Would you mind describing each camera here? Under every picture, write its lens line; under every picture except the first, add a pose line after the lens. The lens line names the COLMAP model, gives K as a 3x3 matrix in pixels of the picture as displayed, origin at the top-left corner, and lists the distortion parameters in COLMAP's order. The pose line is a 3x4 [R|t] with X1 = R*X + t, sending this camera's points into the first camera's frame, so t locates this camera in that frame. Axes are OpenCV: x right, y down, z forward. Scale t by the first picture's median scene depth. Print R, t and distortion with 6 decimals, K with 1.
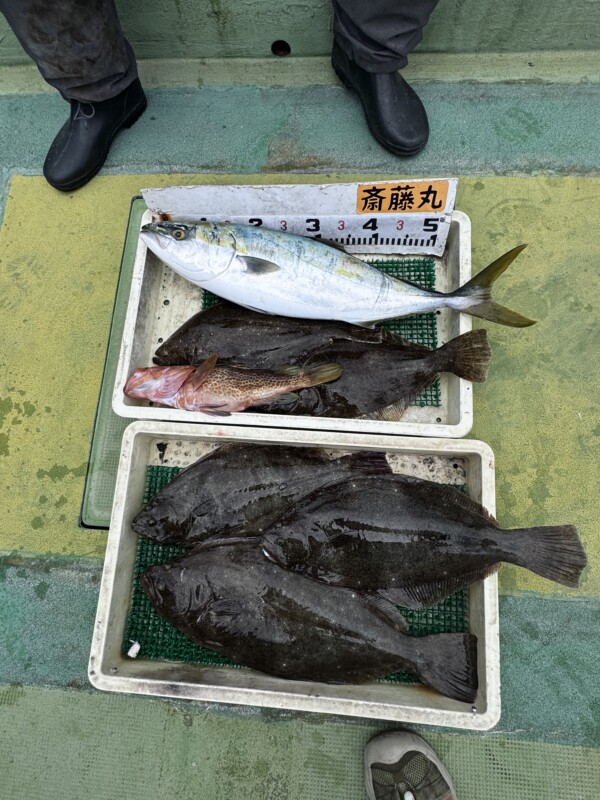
lens RADIAL K [[446.7, 0, 299.6], [0, 446.7, 397.4], [0, 0, 1]] dist [-0.002905, 0.000435]
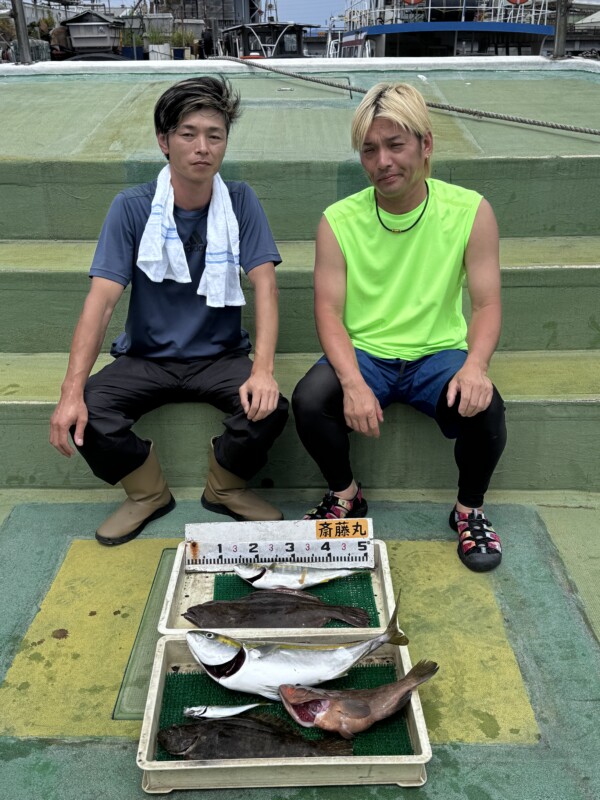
lens RADIAL K [[838.2, 0, 300.0], [0, 838.2, 400.0], [0, 0, 1]] dist [0.188333, -0.420516]
pose [[0.996621, 0.045797, 0.068184, -0.173098], [0.027673, 0.594375, -0.803712, 1.752783], [-0.077335, 0.802883, 0.591099, -1.225938]]
